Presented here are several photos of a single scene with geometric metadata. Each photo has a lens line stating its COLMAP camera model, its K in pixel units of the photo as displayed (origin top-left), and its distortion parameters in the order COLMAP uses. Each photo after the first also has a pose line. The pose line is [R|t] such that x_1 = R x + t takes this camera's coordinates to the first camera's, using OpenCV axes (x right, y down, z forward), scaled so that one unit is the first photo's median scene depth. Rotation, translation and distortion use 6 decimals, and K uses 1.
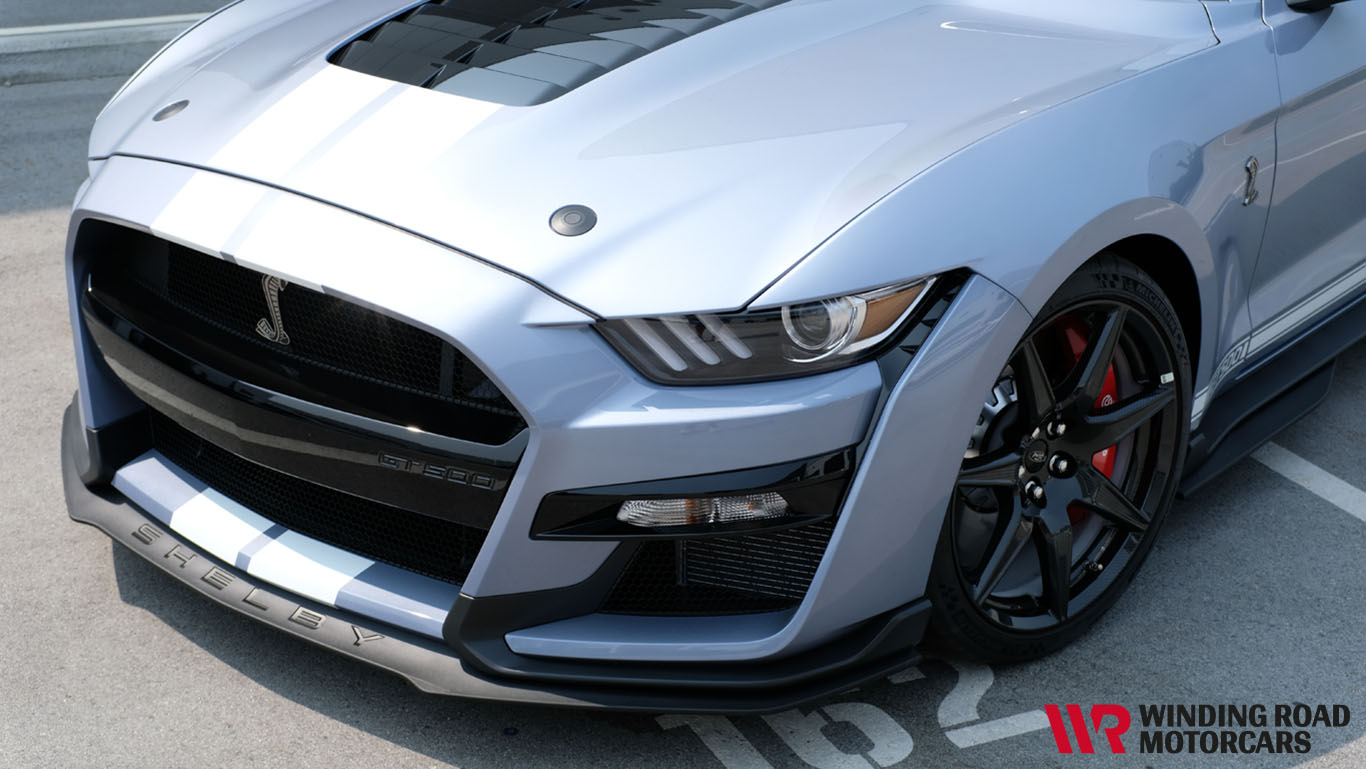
lens RADIAL K [[2052.7, 0, 683.0], [0, 2052.7, 384.5], [0, 0, 1]] dist [-0.066052, -0.109600]
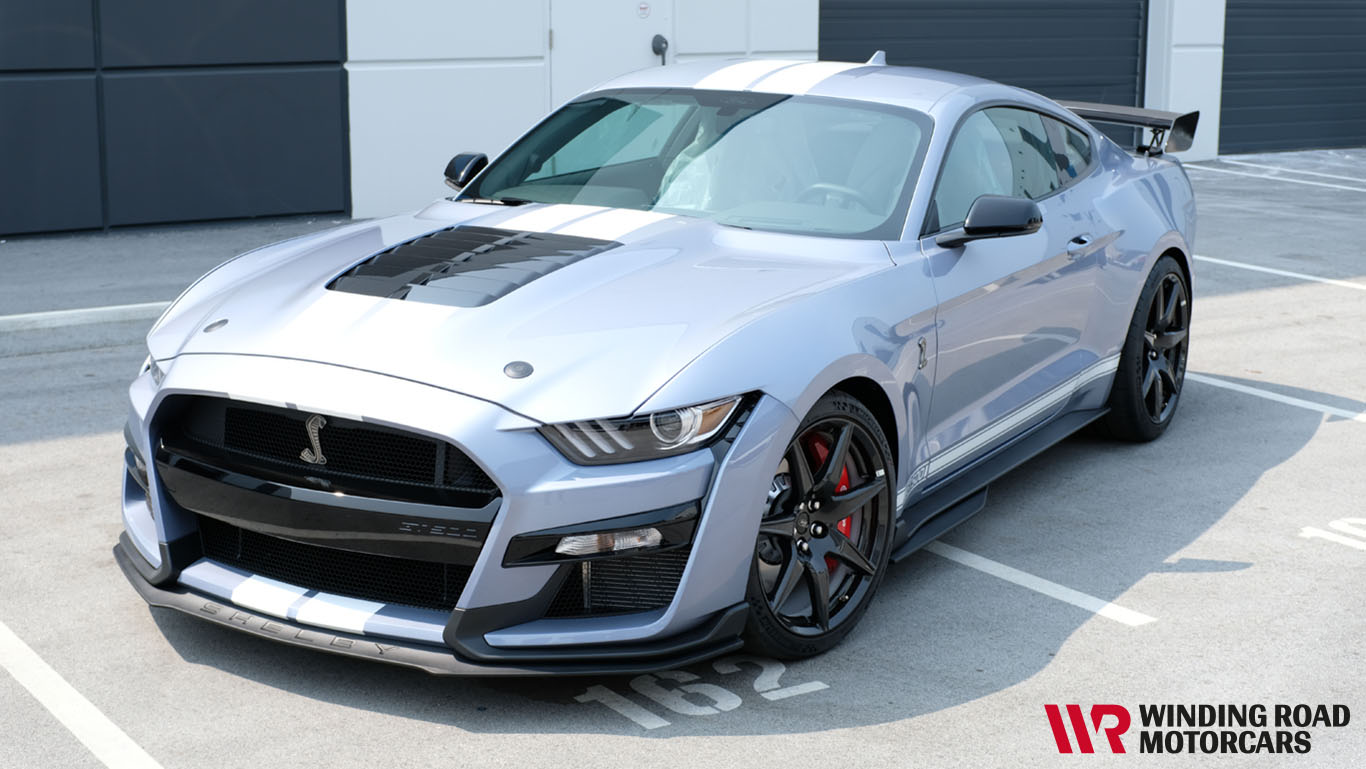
lens RADIAL K [[2040.4, 0, 683.0], [0, 2040.4, 384.5], [0, 0, 1]] dist [-0.045269, -0.084353]
pose [[0.986054, -0.034078, 0.162898, -0.170583], [0.060000, 0.985779, -0.156968, 0.173554], [-0.155233, 0.164553, 0.974077, -0.527531]]
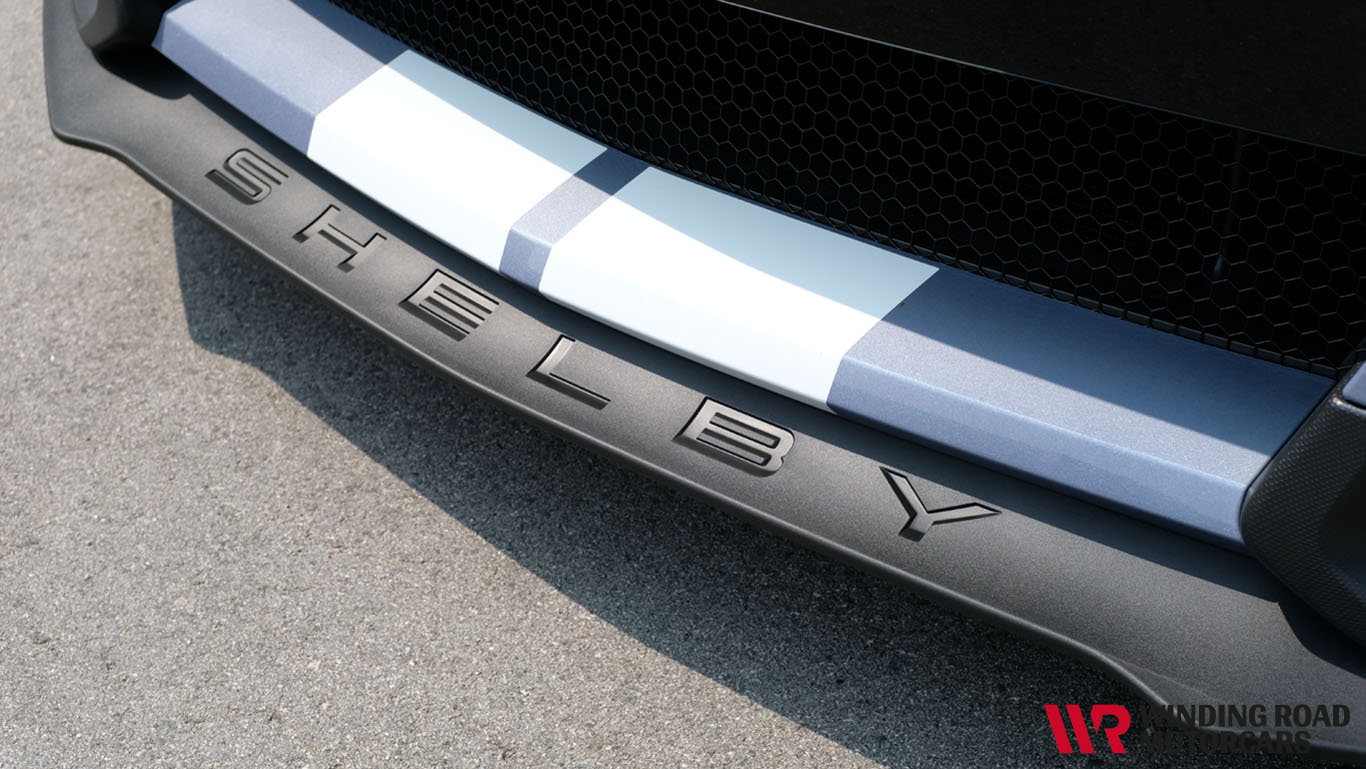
lens RADIAL K [[2040.4, 0, 683.0], [0, 2040.4, 384.5], [0, 0, 1]] dist [-0.045269, -0.084353]
pose [[0.998413, 0.009125, -0.055566, -0.169852], [0.001344, 0.982640, 0.185515, 0.043805], [0.056294, -0.185295, 0.981069, 0.663574]]
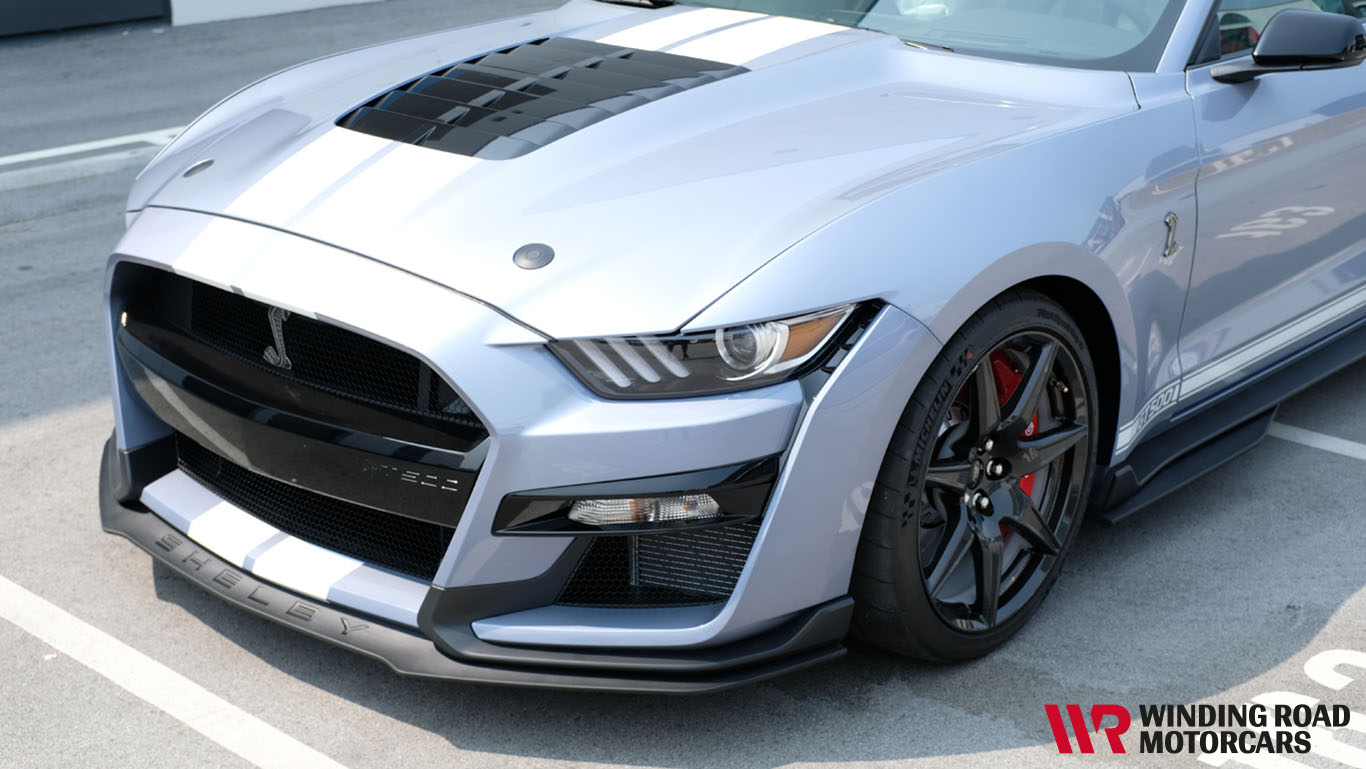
lens RADIAL K [[2040.4, 0, 683.0], [0, 2040.4, 384.5], [0, 0, 1]] dist [-0.045269, -0.084353]
pose [[0.998981, 0.005625, -0.044770, 0.073192], [-0.007985, 0.998578, -0.052716, 0.045764], [0.044410, 0.053020, 0.997605, -0.112471]]
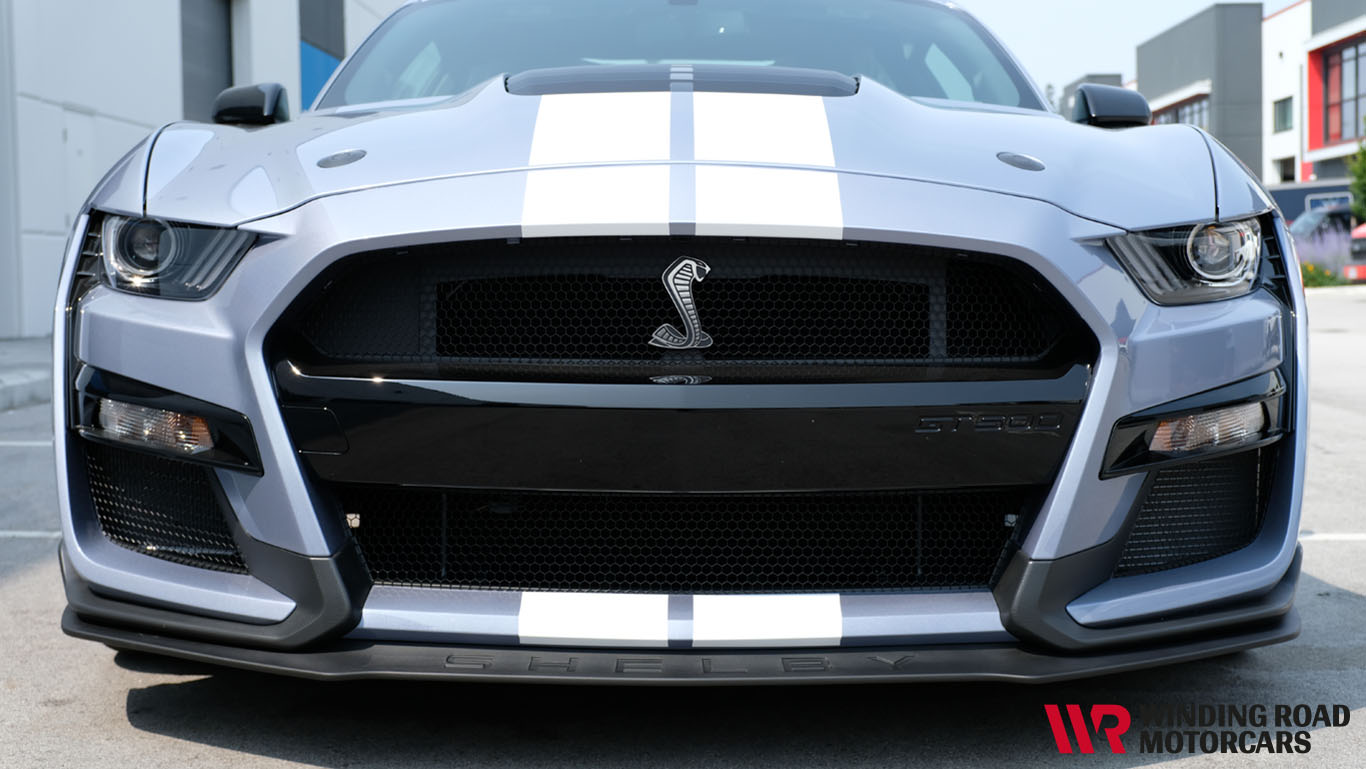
lens RADIAL K [[2040.4, 0, 683.0], [0, 2040.4, 384.5], [0, 0, 1]] dist [-0.045269, -0.084353]
pose [[0.773376, -0.049914, 0.631979, -0.708417], [0.246362, 0.942203, -0.227067, 0.176549], [-0.584119, 0.331304, 0.740975, 0.385689]]
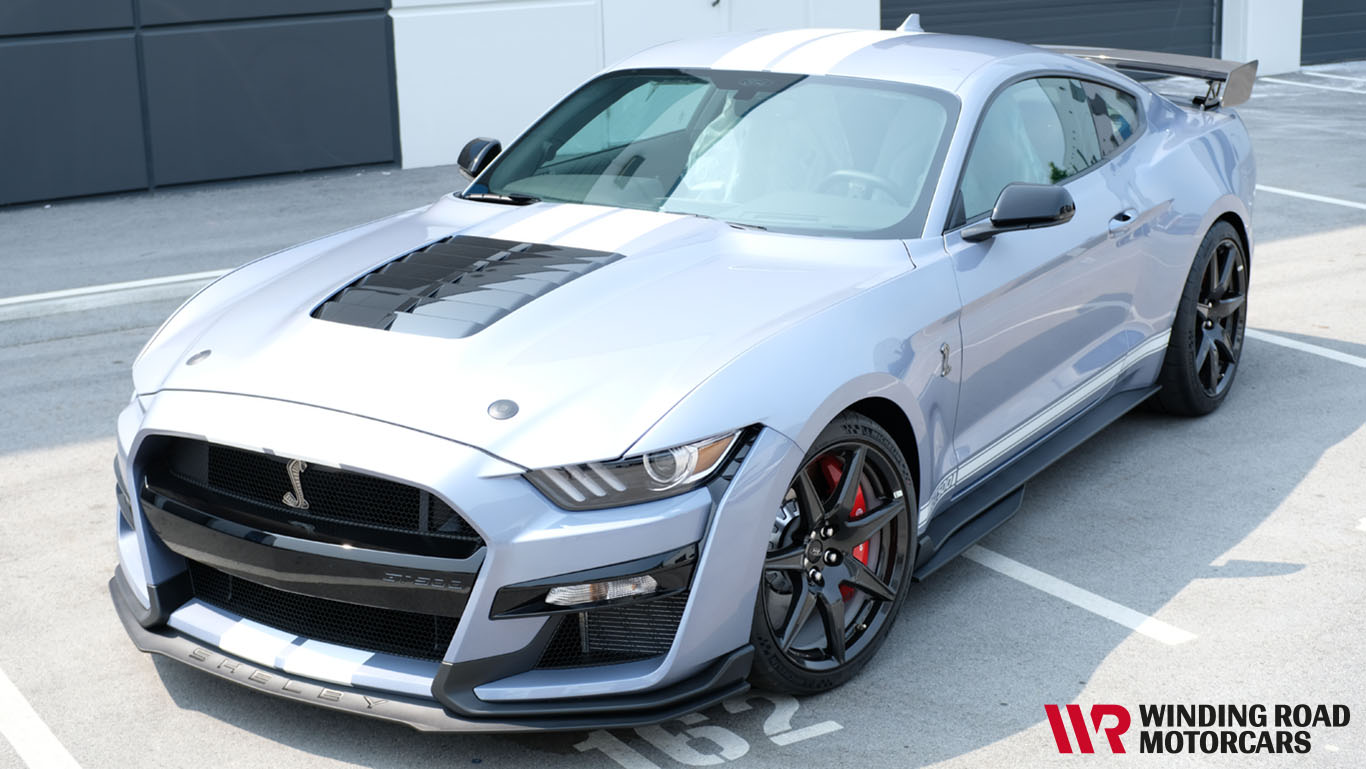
lens RADIAL K [[2040.4, 0, 683.0], [0, 2040.4, 384.5], [0, 0, 1]] dist [-0.045269, -0.084353]
pose [[0.991572, -0.063816, 0.112753, -0.082629], [0.076227, 0.991067, -0.109434, 0.071148], [-0.104763, 0.117106, 0.987578, -0.471832]]
